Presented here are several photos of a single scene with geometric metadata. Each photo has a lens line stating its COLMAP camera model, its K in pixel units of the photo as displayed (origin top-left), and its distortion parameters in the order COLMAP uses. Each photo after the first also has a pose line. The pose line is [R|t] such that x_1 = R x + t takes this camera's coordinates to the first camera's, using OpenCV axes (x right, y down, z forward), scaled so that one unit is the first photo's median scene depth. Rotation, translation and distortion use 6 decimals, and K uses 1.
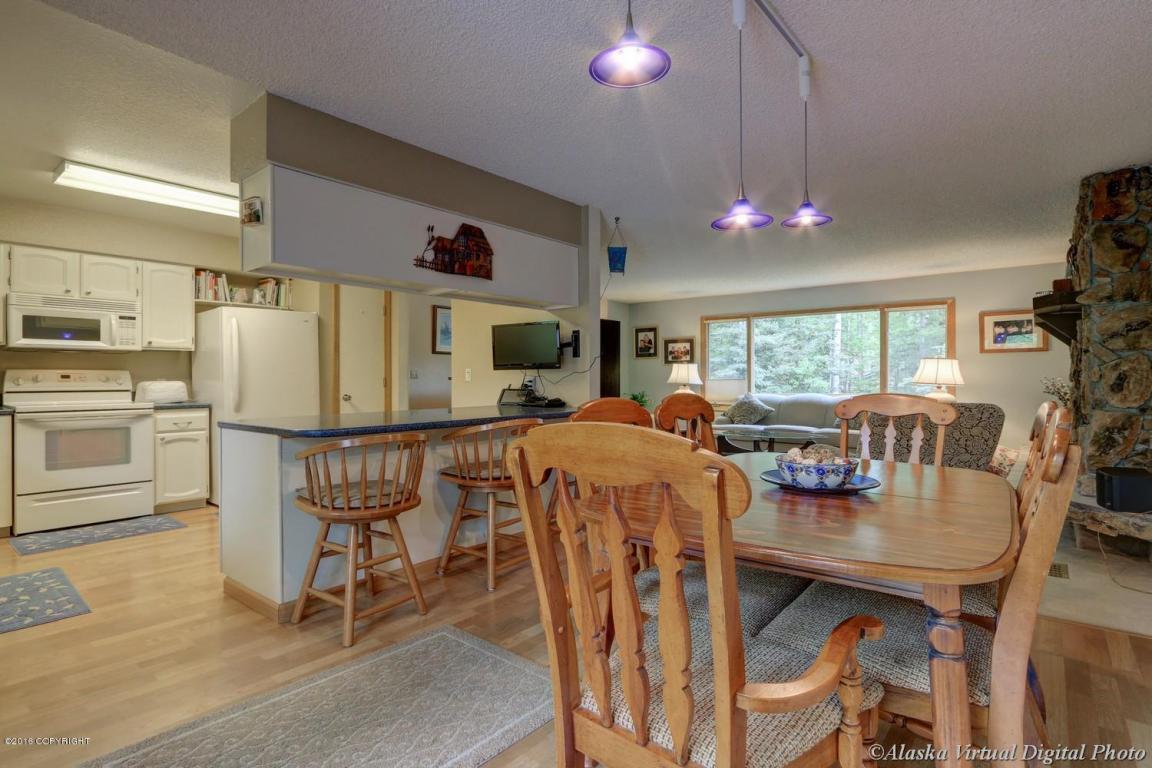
lens RADIAL K [[508.4, 0, 577.6], [0, 508.4, 392.4], [0, 0, 1]] dist [-0.020645, 0.000288]
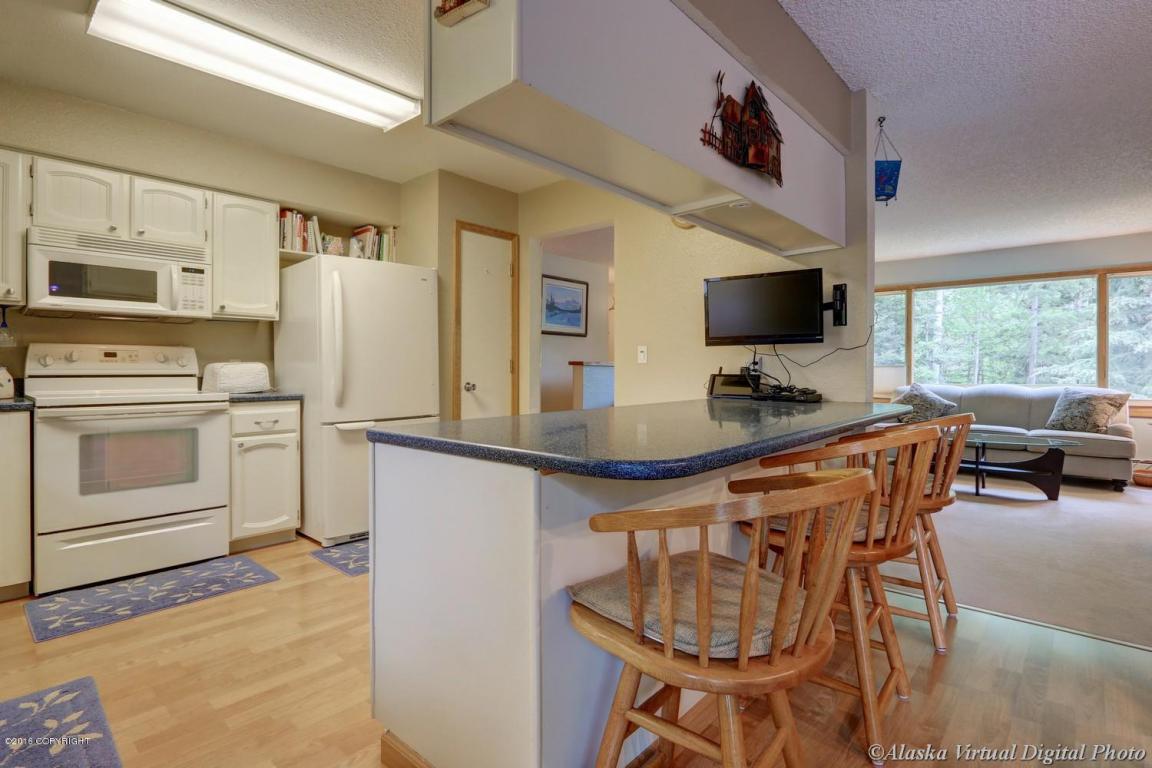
lens RADIAL K [[537.2, 0, 576.0], [0, 537.2, 384.0], [0, 0, 1]] dist [-0.024378, 0.000704]
pose [[0.995611, 0.002991, -0.093540, -0.299238], [-0.002788, 0.999993, 0.002302, 0.005656], [0.093546, -0.002031, 0.995613, 0.313276]]
